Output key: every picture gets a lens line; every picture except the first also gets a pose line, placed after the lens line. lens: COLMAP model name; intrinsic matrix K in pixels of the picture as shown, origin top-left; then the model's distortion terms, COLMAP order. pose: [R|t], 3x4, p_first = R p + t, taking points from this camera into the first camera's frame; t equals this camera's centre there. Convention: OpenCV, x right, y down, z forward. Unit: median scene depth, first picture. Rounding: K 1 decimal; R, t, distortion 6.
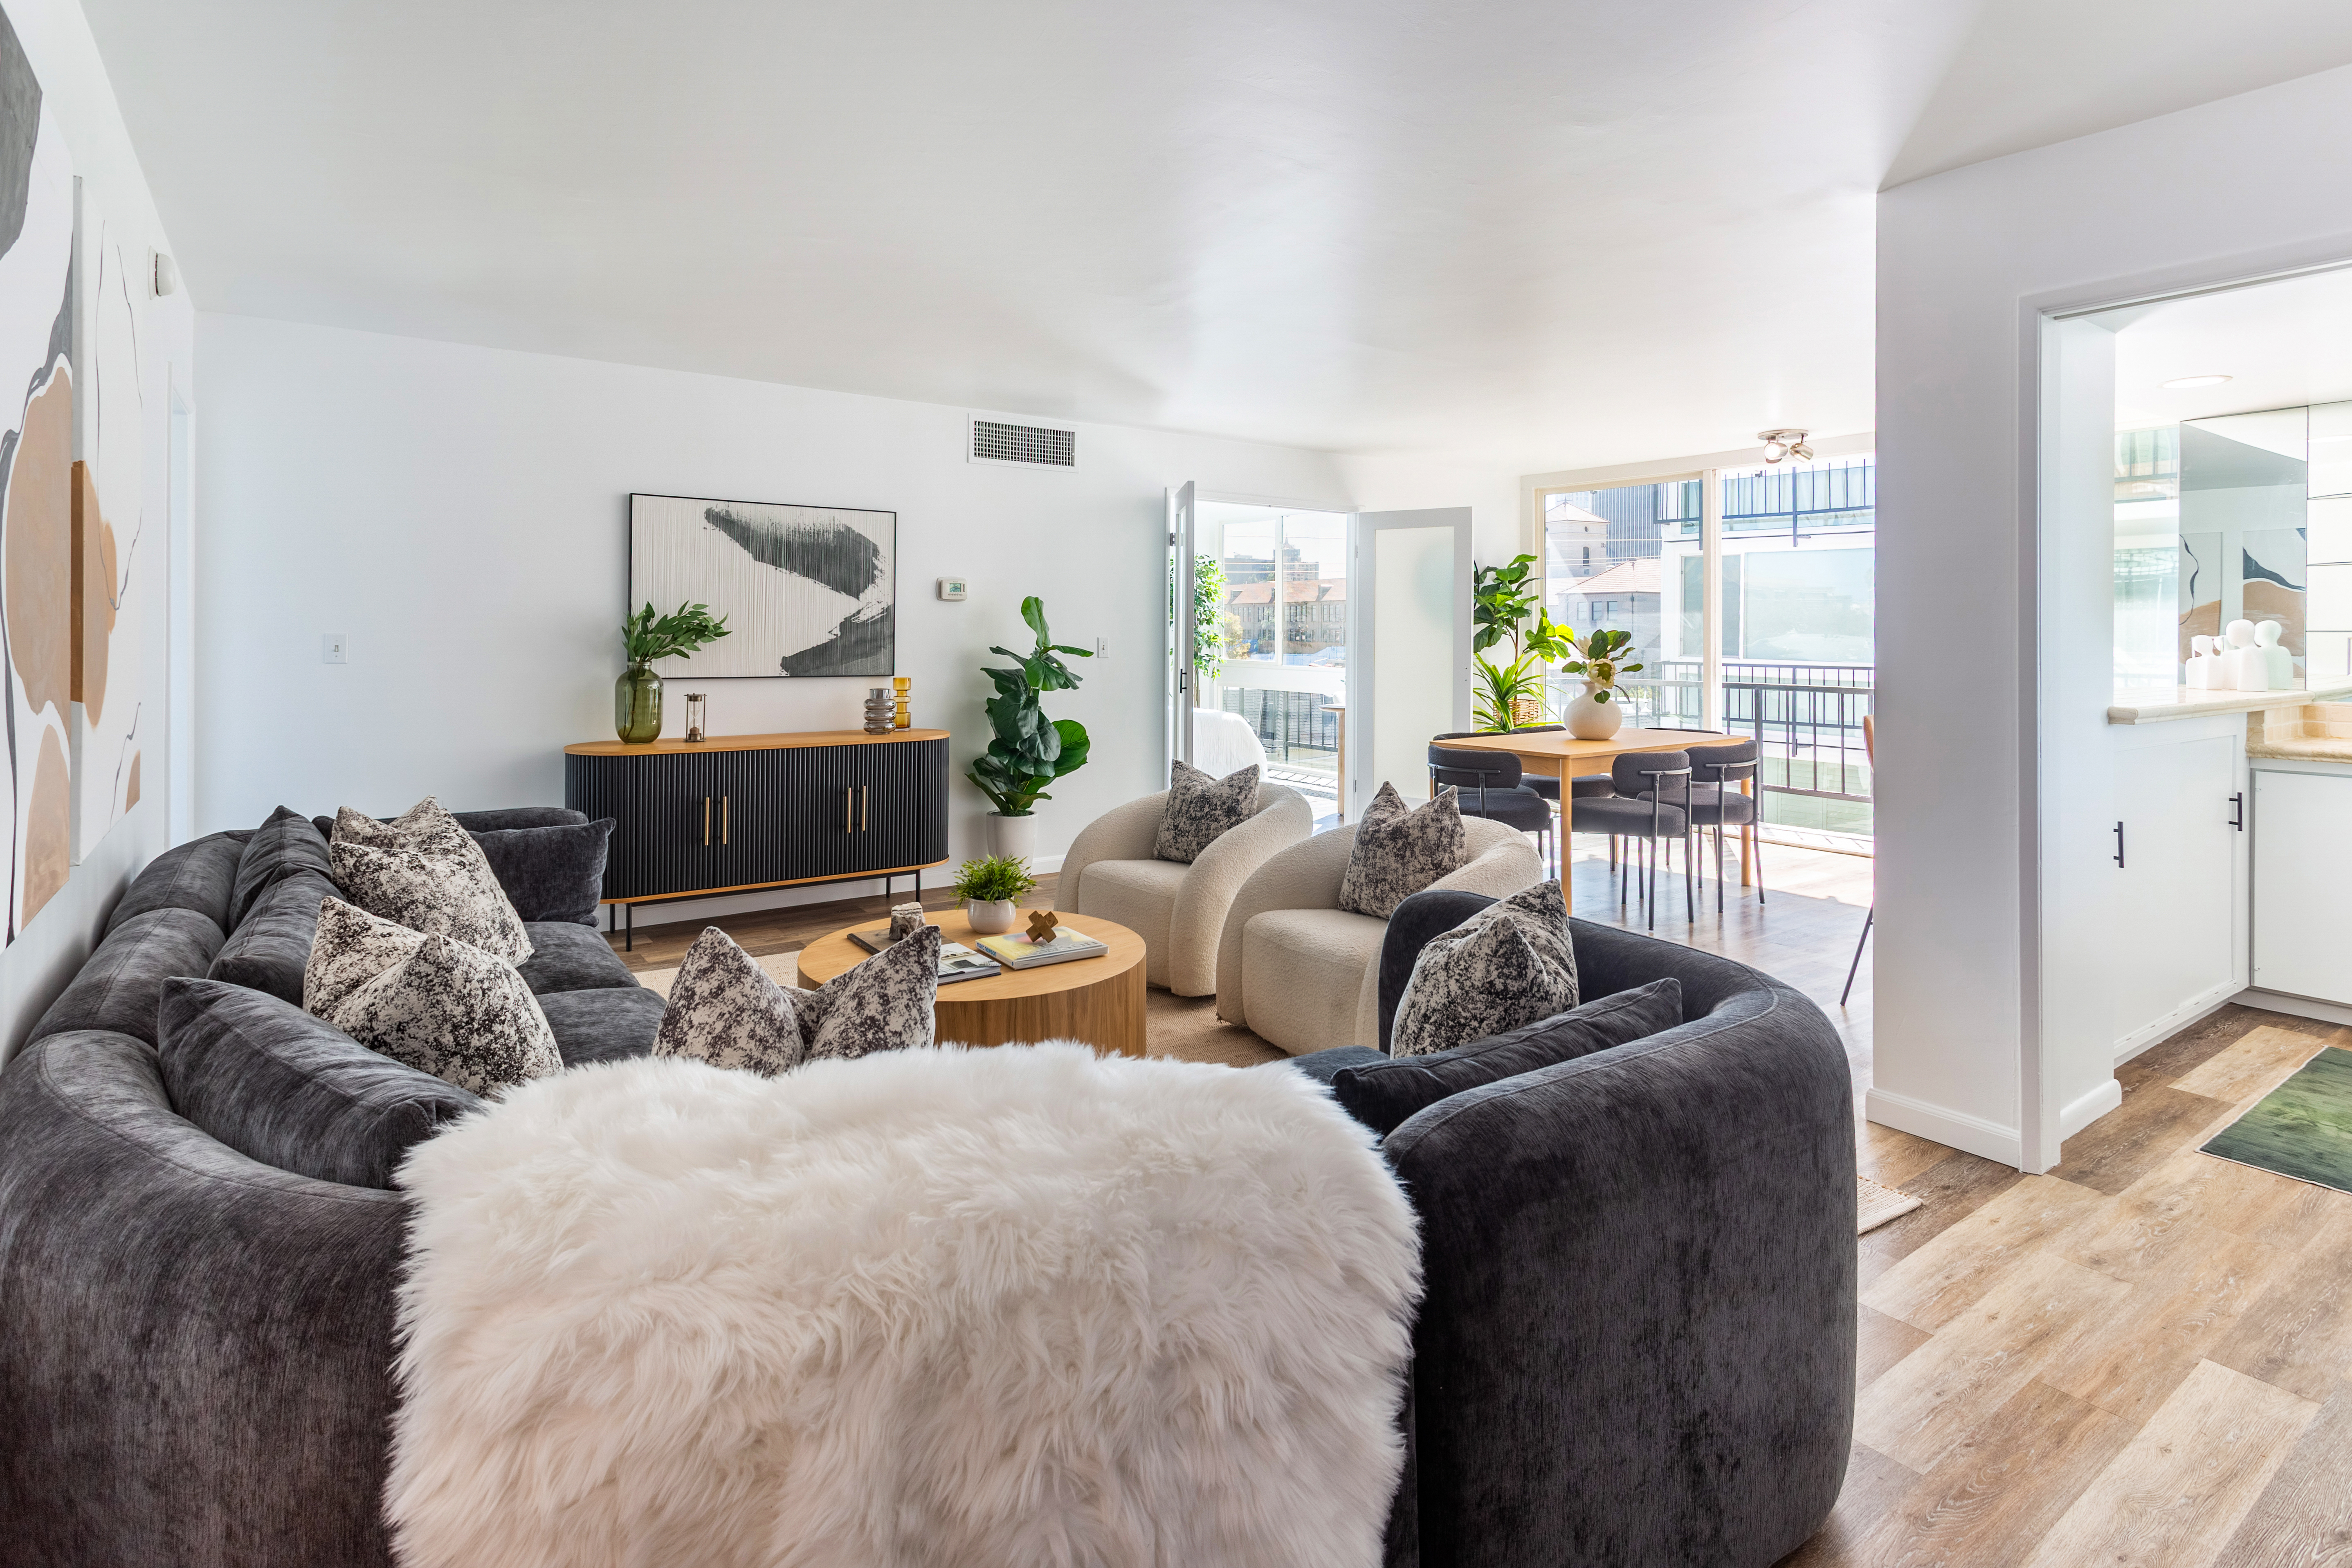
lens RADIAL K [[1193.7, 0, 1169.1], [0, 1193.7, 608.1], [0, 0, 1]] dist [0.002312, 0.002649]
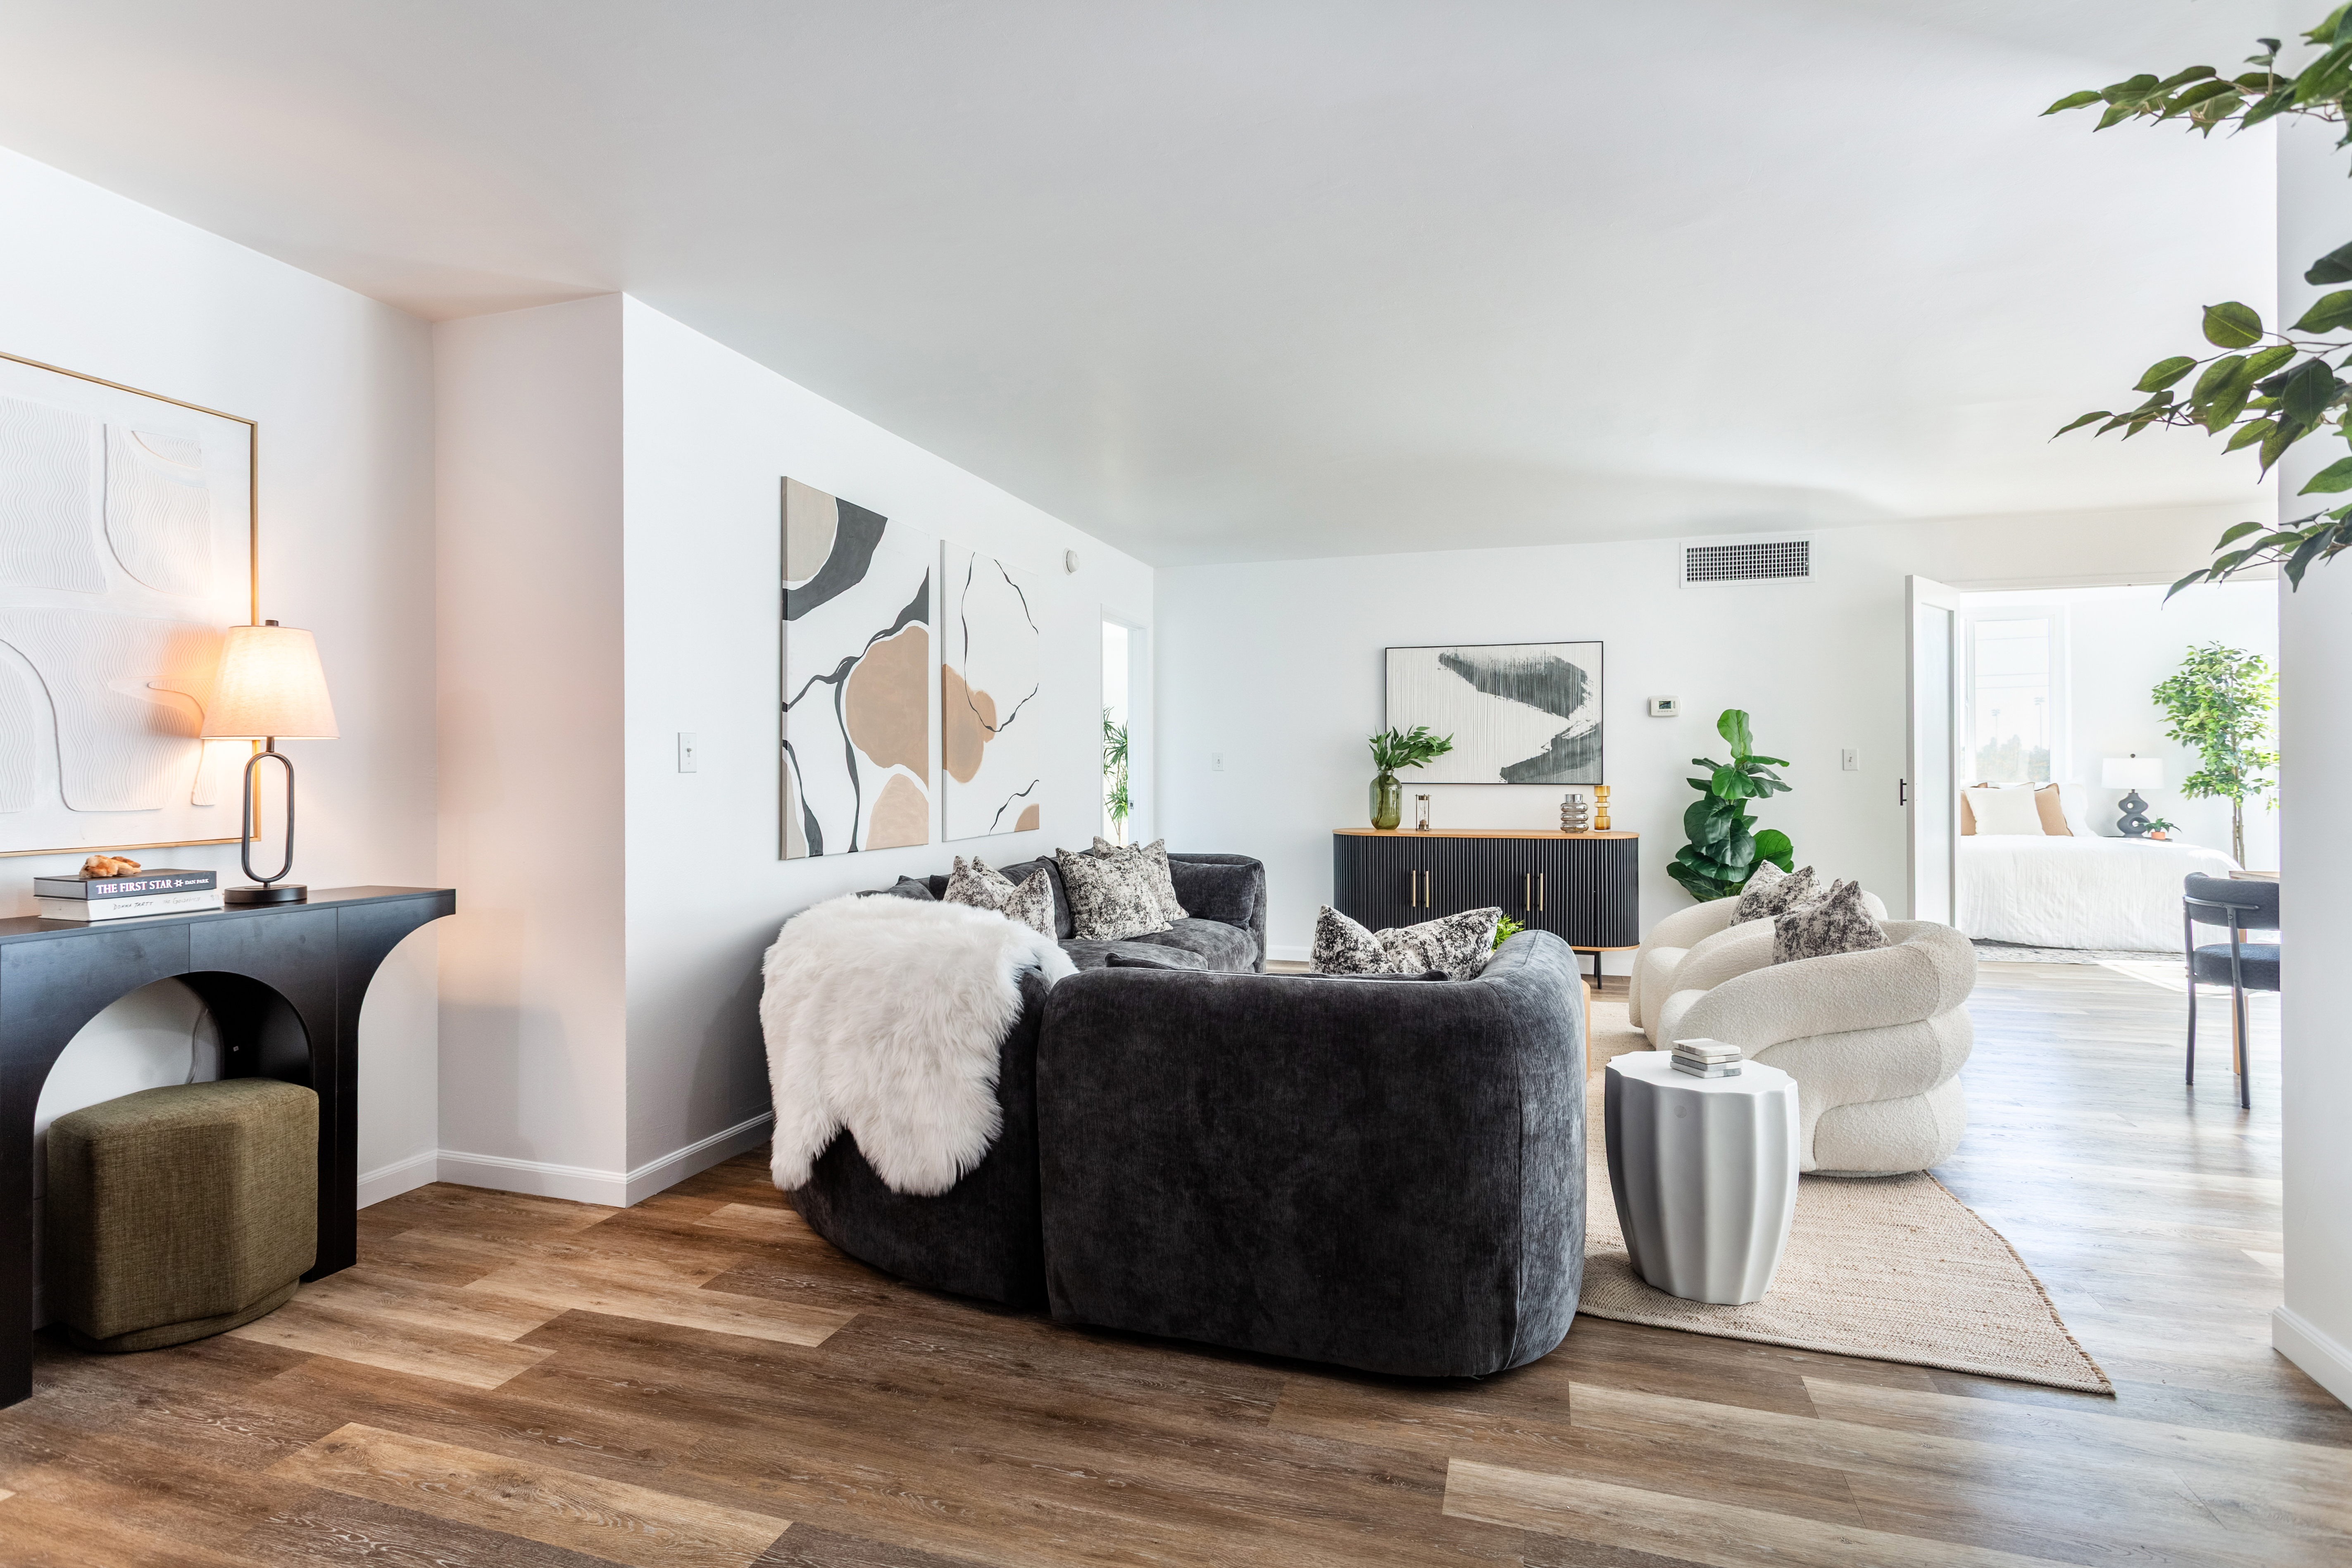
lens RADIAL K [[1143.1, 0, 1183.1], [0, 1143.1, 764.9], [0, 0, 1]] dist [0.005728, 0.000312]
pose [[0.601471, -0.011077, -0.798818, 0.412137], [0.021464, 0.999767, 0.002298, 0.027520], [0.798606, -0.018528, 0.601569, 0.019670]]
